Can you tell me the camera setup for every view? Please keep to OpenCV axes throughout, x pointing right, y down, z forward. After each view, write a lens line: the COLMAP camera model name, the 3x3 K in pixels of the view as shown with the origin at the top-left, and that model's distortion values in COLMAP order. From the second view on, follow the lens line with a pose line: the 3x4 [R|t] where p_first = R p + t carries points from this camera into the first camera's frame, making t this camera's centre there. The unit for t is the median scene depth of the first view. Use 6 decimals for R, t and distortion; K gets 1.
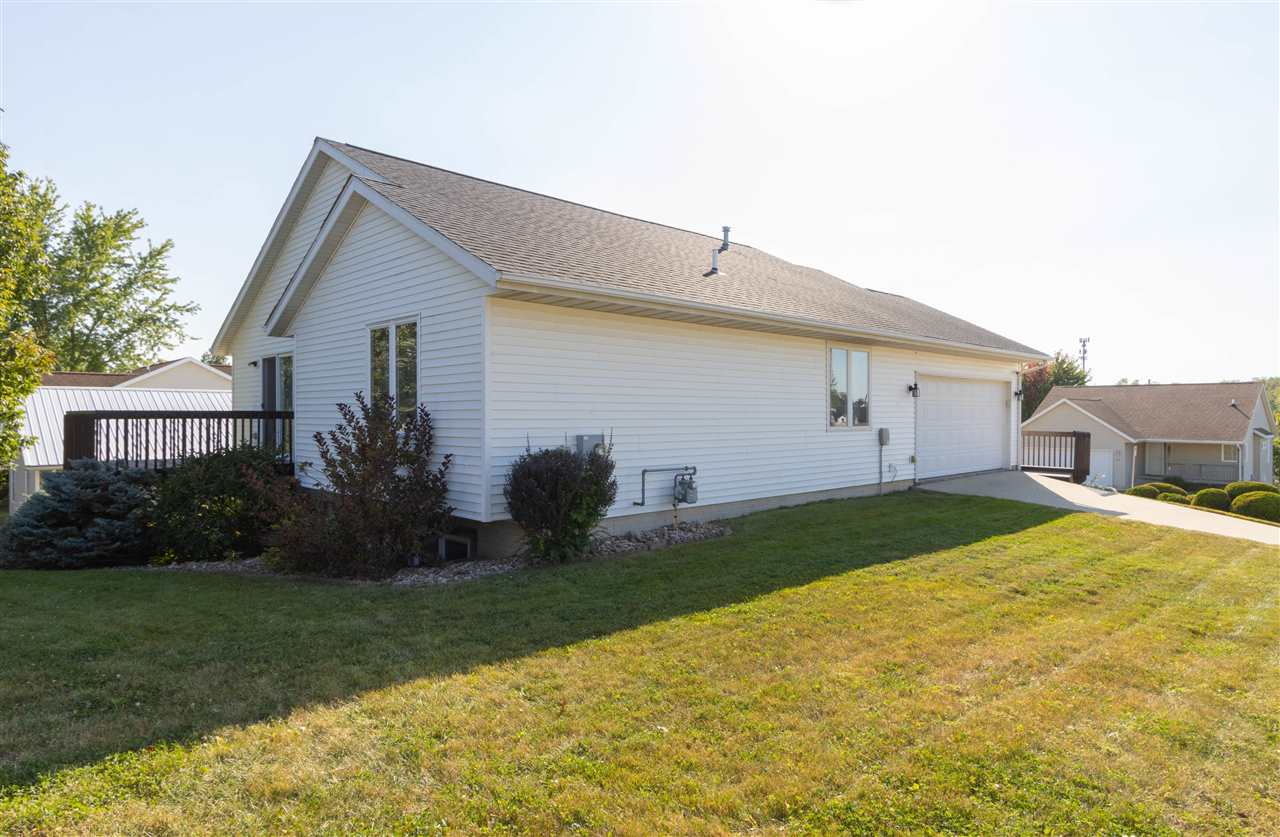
lens RADIAL K [[733.5, 0, 637.2], [0, 733.5, 415.3], [0, 0, 1]] dist [-0.016707, 0.002485]
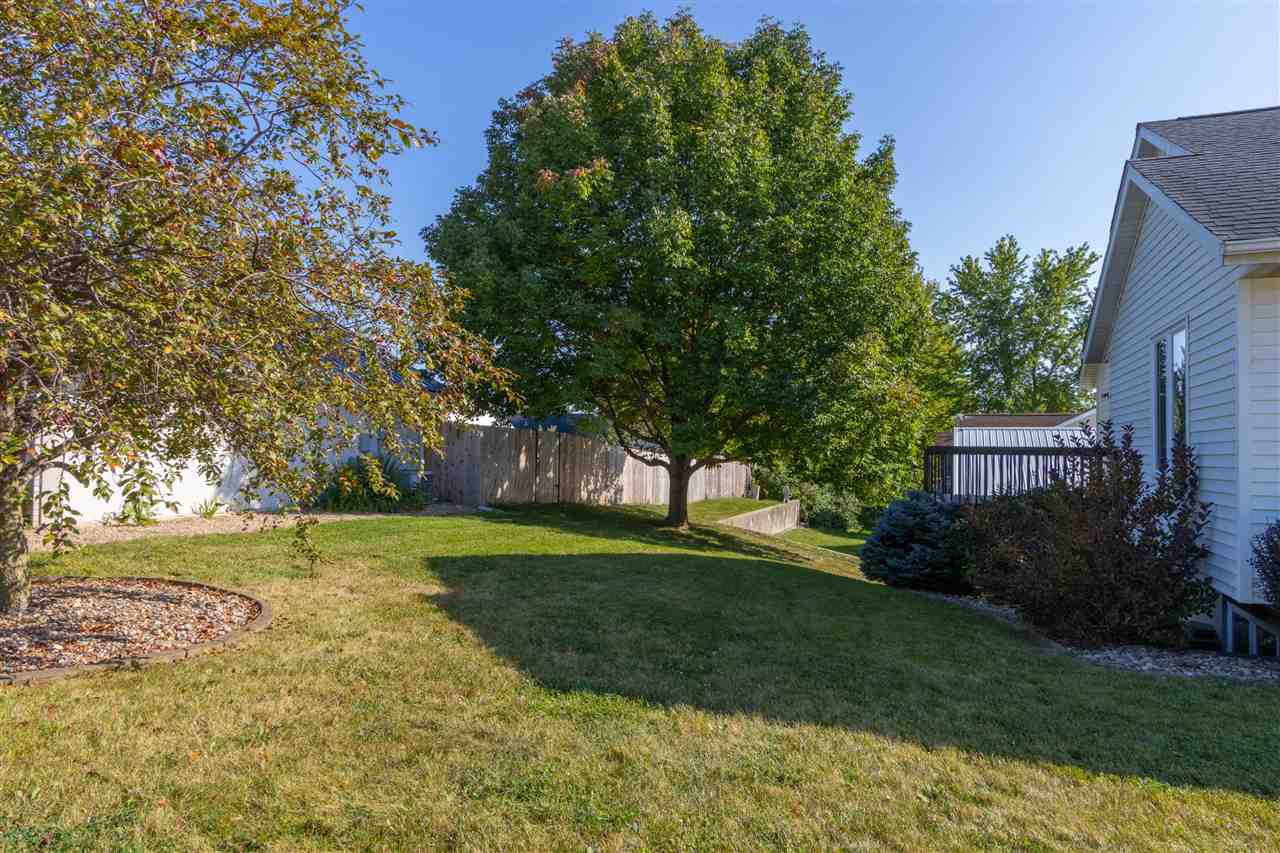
lens RADIAL K [[788.4, 0, 638.0], [0, 788.4, 434.2], [0, 0, 1]] dist [0.000377, 0.000072]
pose [[0.419672, -0.013954, -0.907568, 0.163459], [-0.011863, 0.999712, -0.020856, 0.005341], [0.907598, 0.019519, 0.419386, 0.112566]]
